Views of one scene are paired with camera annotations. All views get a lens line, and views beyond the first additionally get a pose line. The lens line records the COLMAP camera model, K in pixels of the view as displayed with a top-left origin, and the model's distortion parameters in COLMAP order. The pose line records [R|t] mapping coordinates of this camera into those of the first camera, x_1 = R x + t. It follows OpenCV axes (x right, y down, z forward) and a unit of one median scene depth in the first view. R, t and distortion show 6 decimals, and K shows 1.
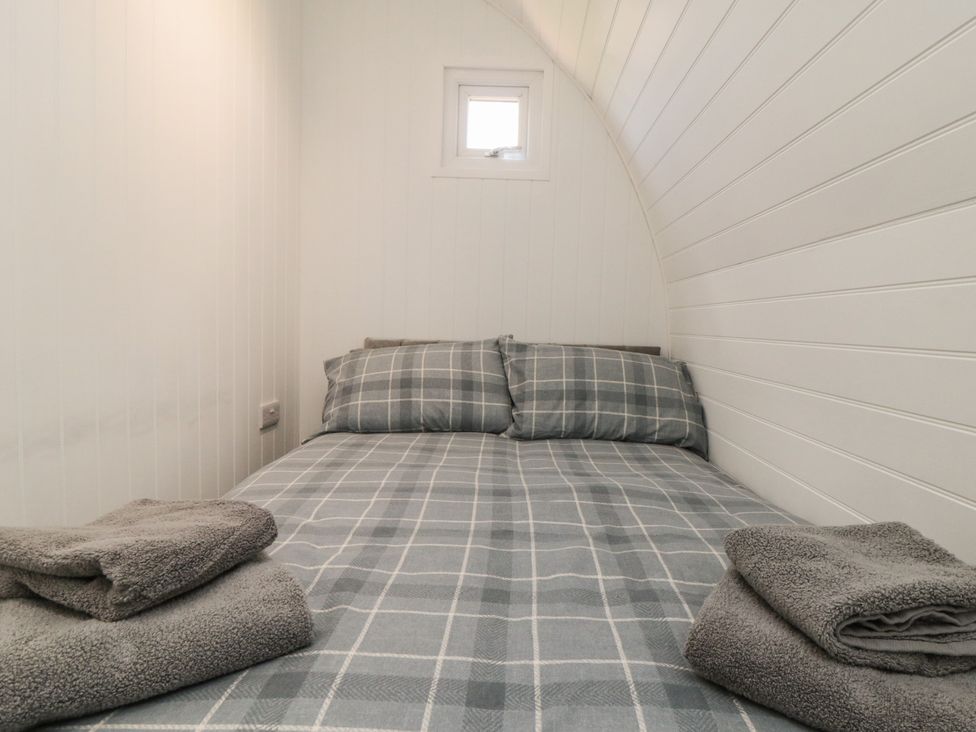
lens RADIAL K [[579.8, 0, 488.0], [0, 579.8, 366.0], [0, 0, 1]] dist [-0.003085, -0.003978]
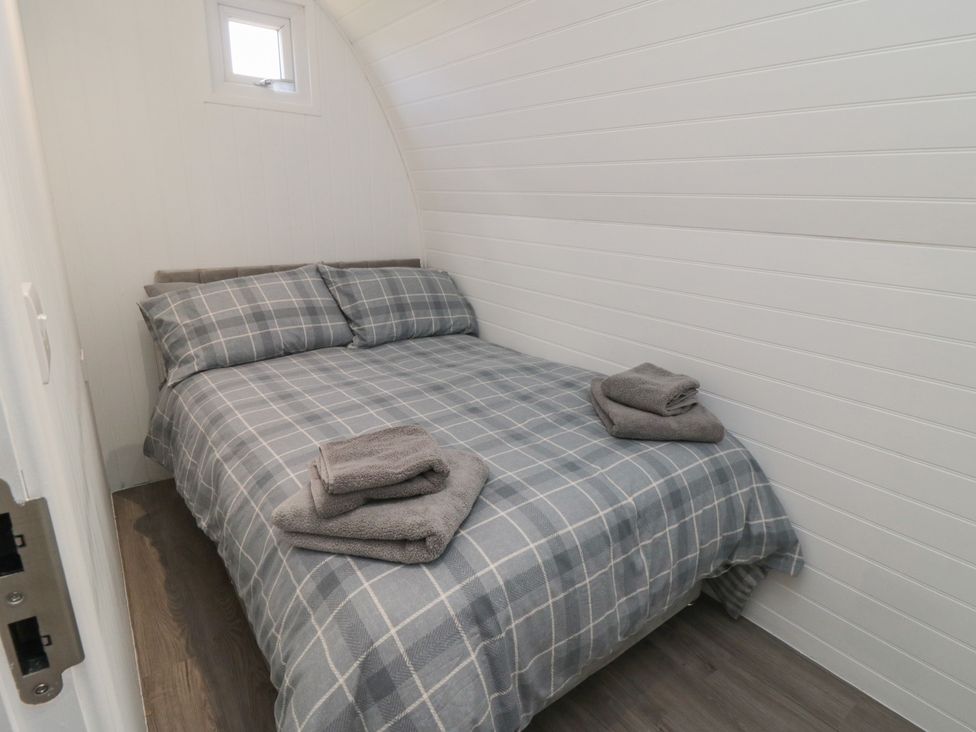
lens RADIAL K [[579.8, 0, 488.0], [0, 579.8, 366.0], [0, 0, 1]] dist [-0.003085, -0.003978]
pose [[0.771966, -0.195143, 0.604969, -0.528524], [0.047762, 0.966829, 0.250920, -0.148221], [-0.633867, -0.164807, 0.755679, -0.172687]]
